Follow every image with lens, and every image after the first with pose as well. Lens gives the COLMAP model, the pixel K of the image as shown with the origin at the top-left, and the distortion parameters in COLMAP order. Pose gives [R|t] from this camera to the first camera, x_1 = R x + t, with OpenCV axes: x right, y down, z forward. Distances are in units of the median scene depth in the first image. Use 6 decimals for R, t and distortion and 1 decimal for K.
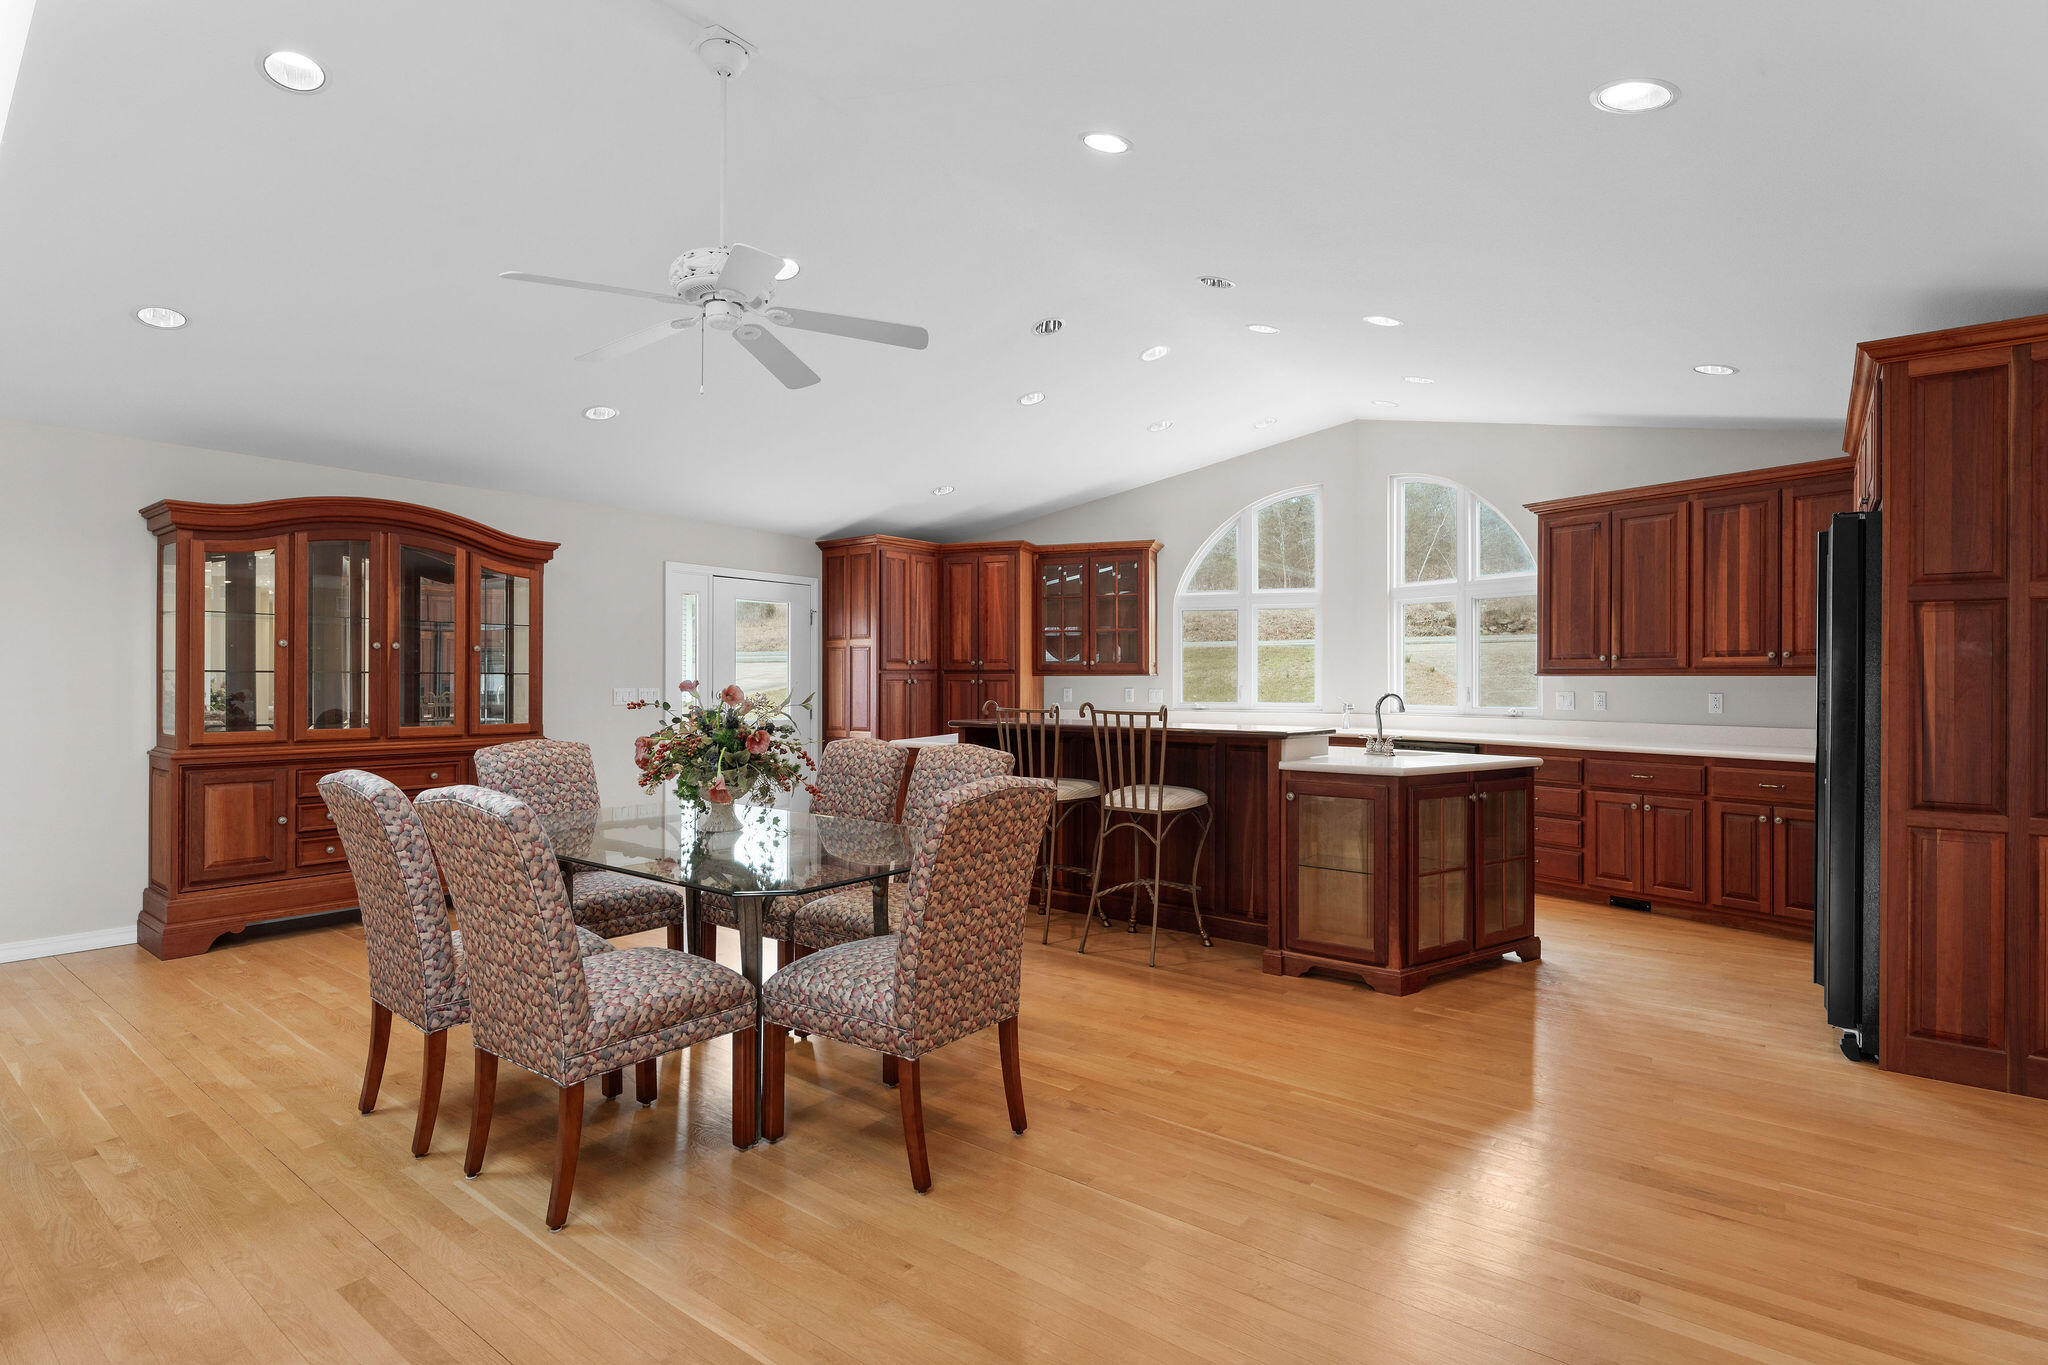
lens RADIAL K [[1012.4, 0, 1024.0], [0, 1012.4, 682.5], [0, 0, 1]] dist [0.000986, -0.000423]
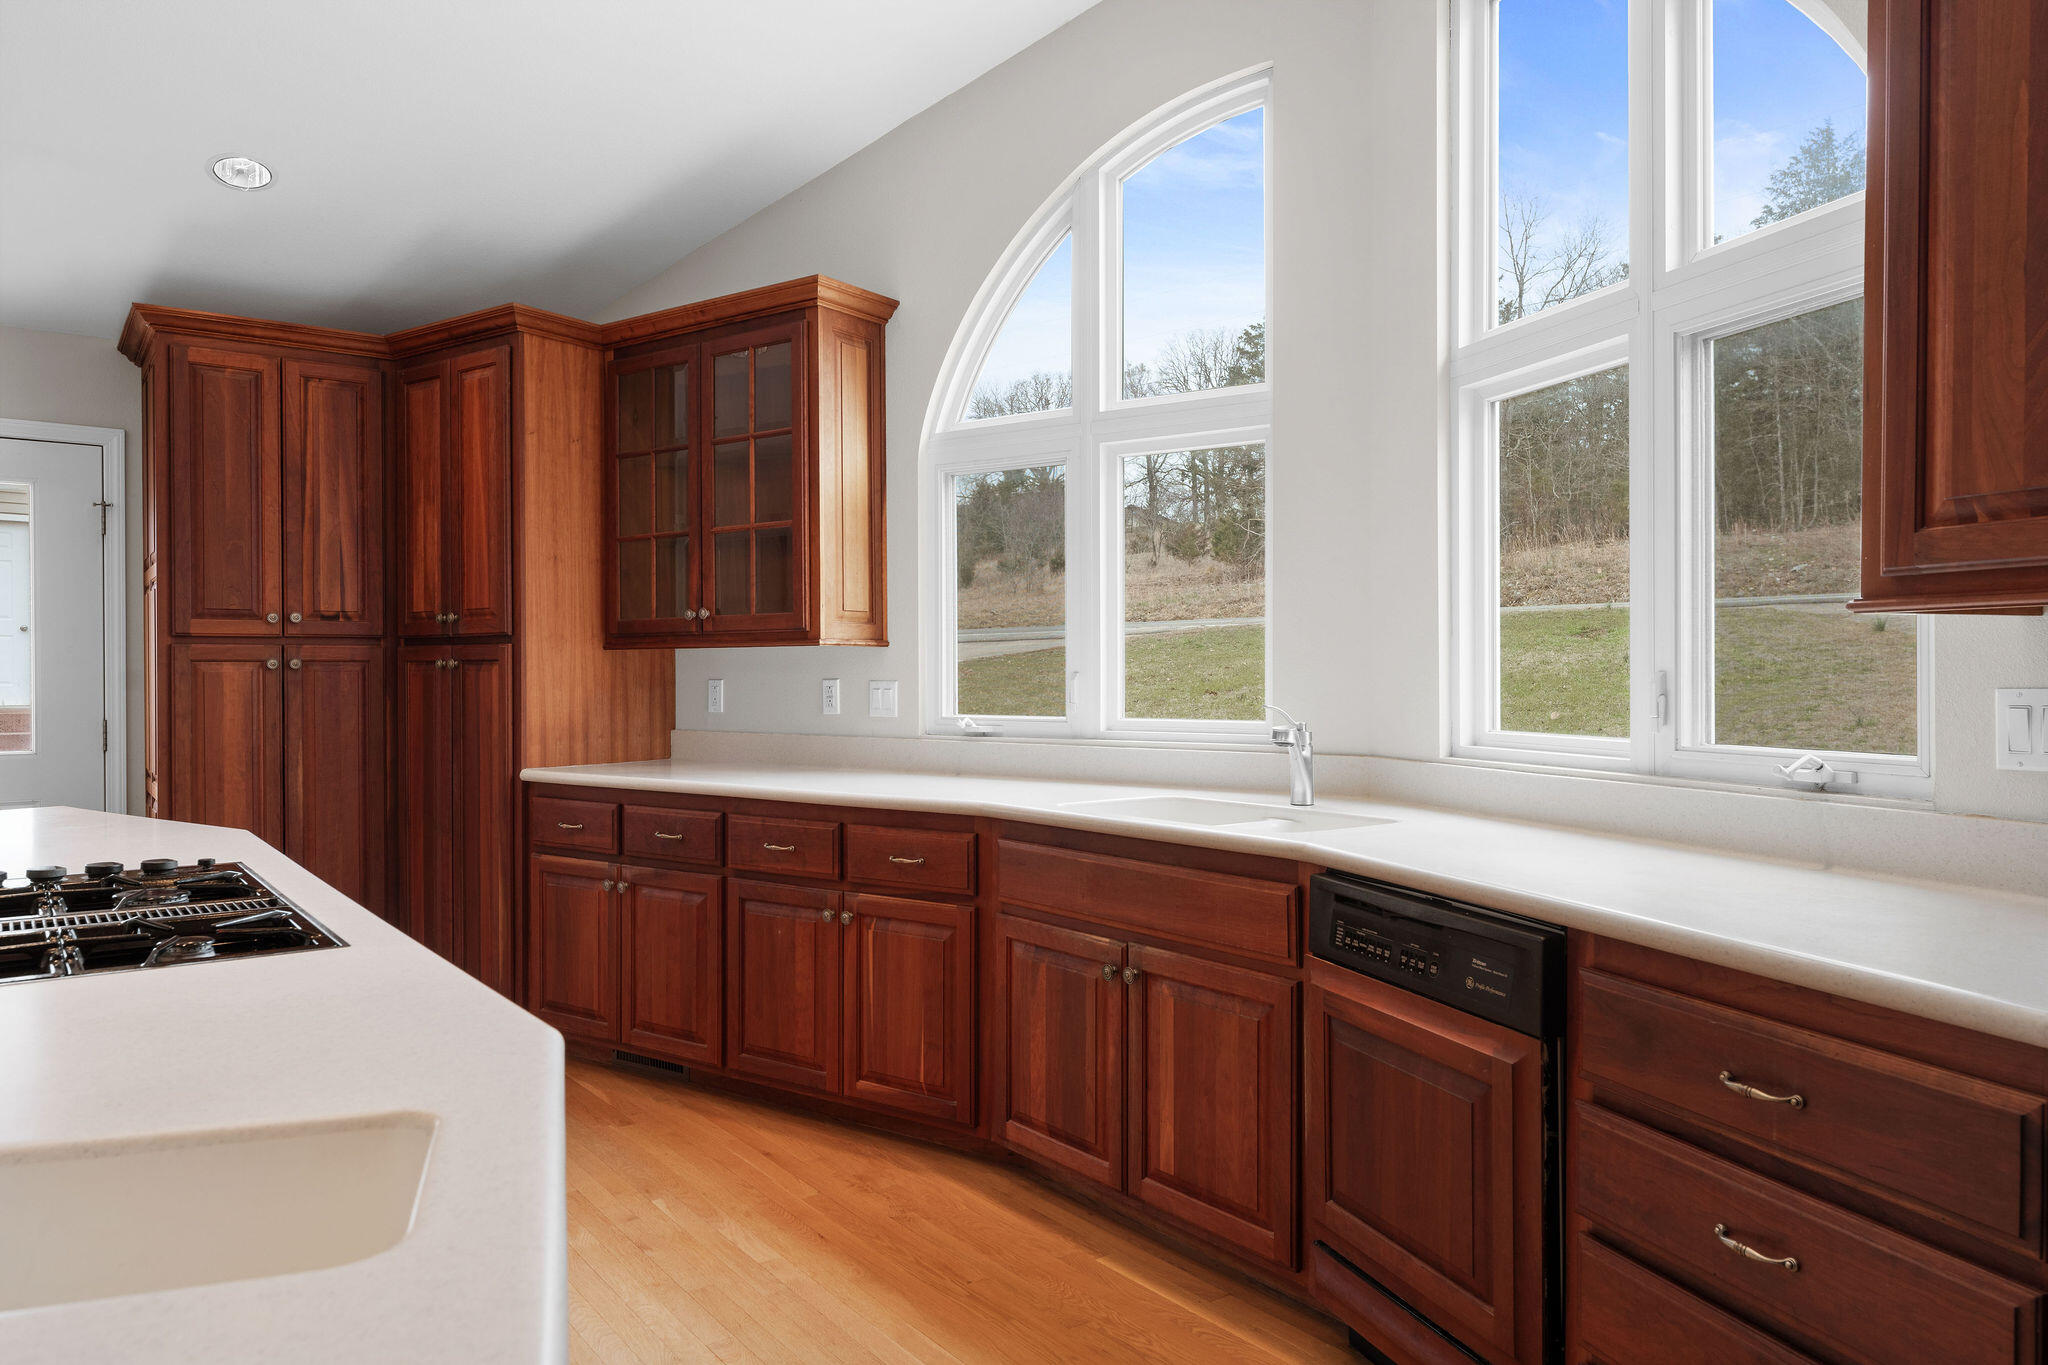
lens RADIAL K [[1334.1, 0, 1024.0], [0, 1334.1, 682.5], [0, 0, 1]] dist [-0.001646, -0.001185]
pose [[0.966385, -0.002685, -0.257087, 0.456484], [0.004567, 0.999967, 0.006722, 0.006051], [0.257060, -0.007670, 0.966365, 0.768362]]
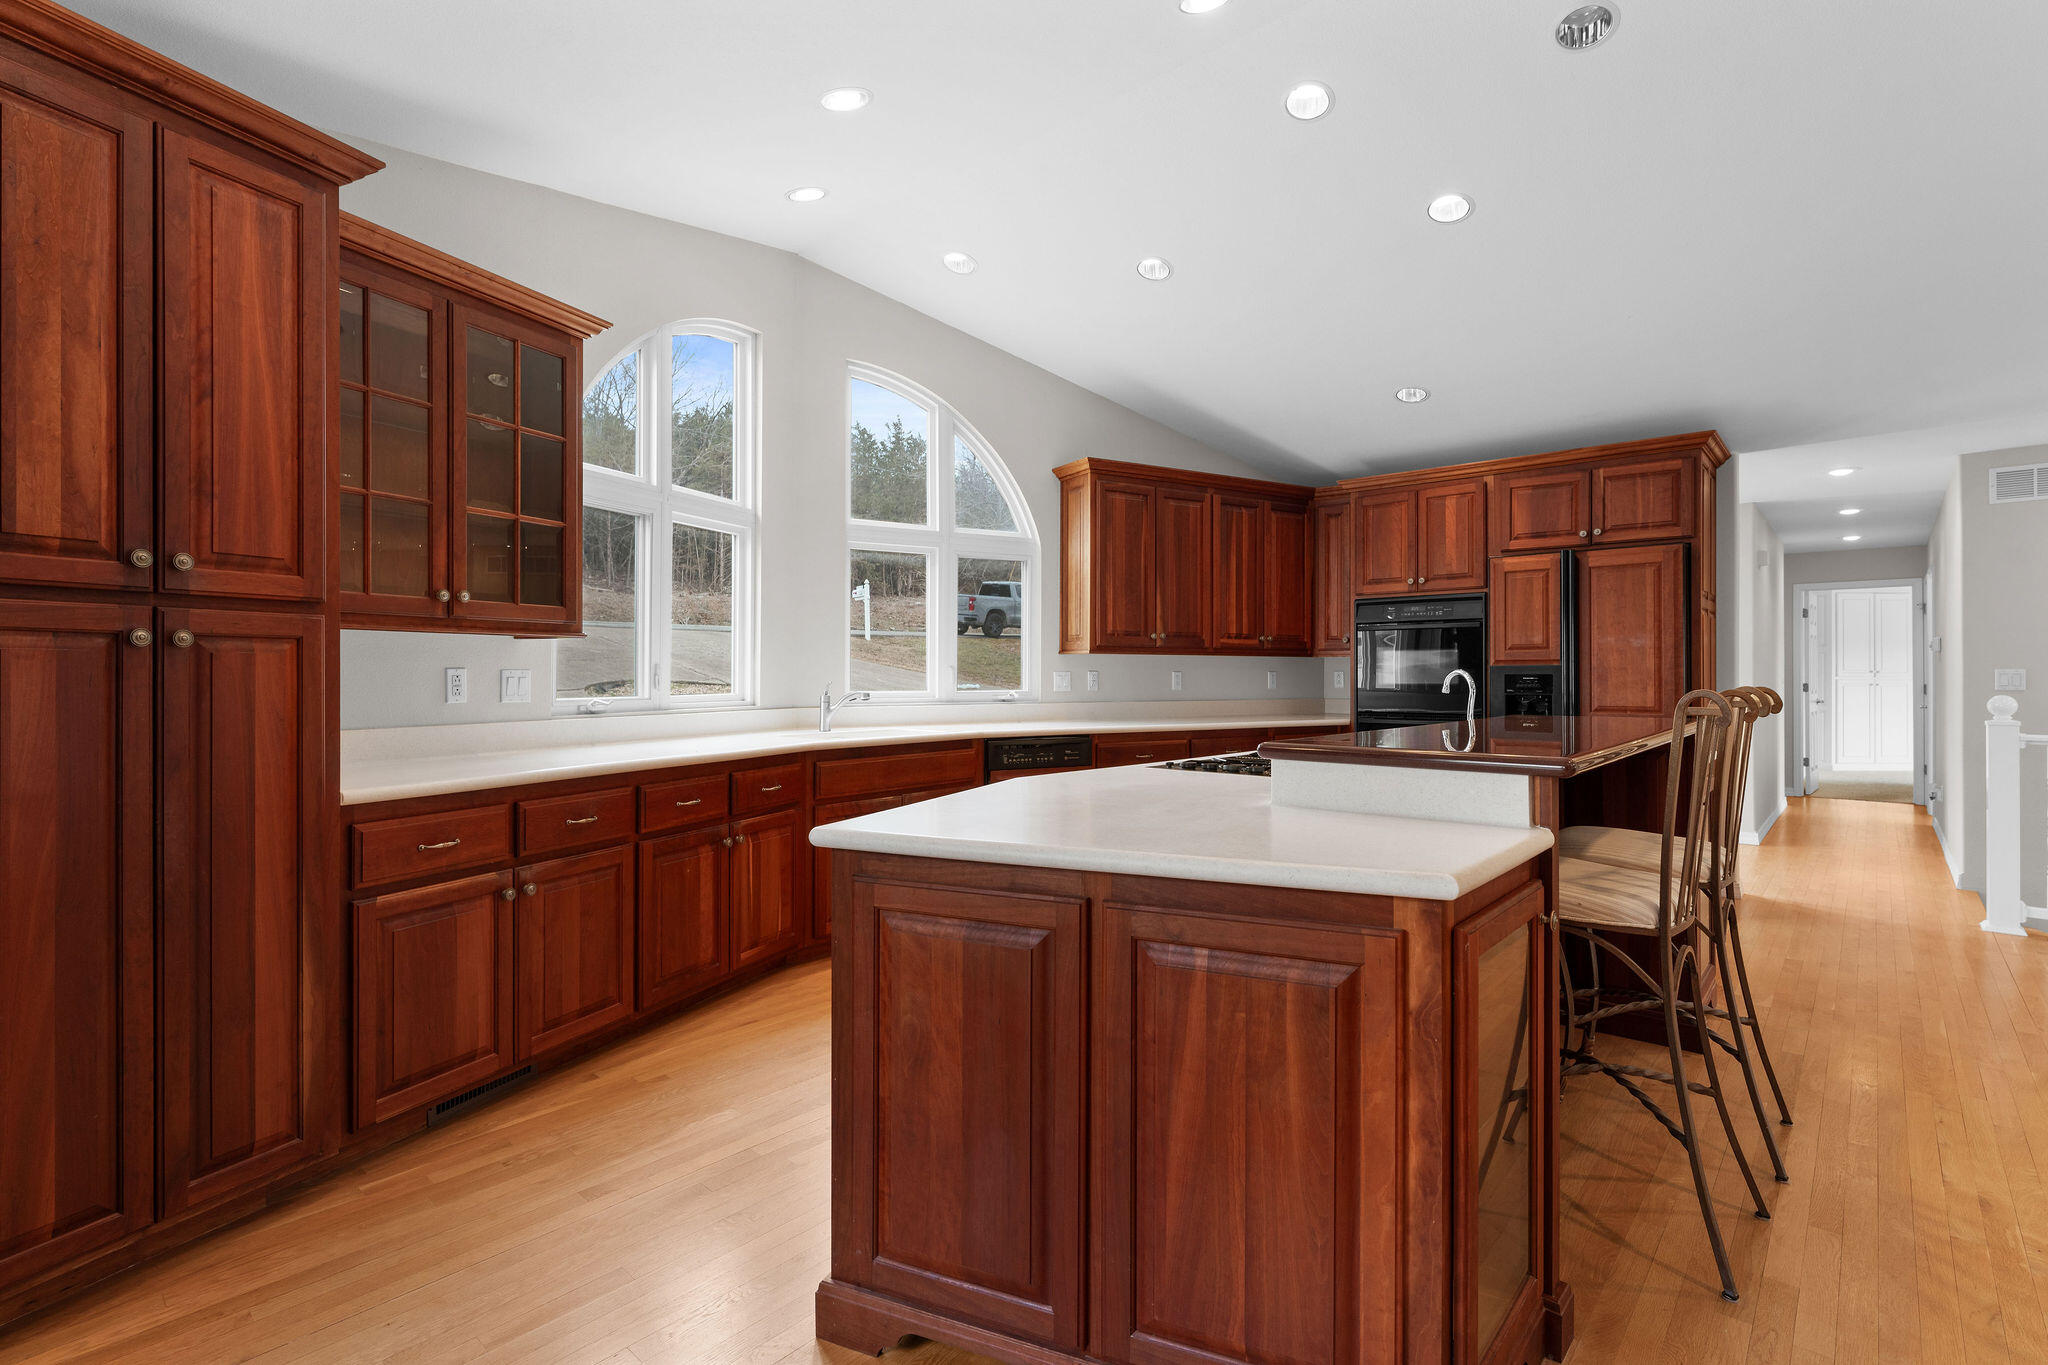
lens RADIAL K [[949.3, 0, 1024.6], [0, 949.3, 670.1], [0, 0, 1]] dist [-0.000850, -0.000325]
pose [[0.072450, -0.003302, 0.997367, -0.366417], [-0.002753, 0.999990, 0.003510, 0.006429], [-0.997368, -0.003000, 0.072441, 1.110087]]
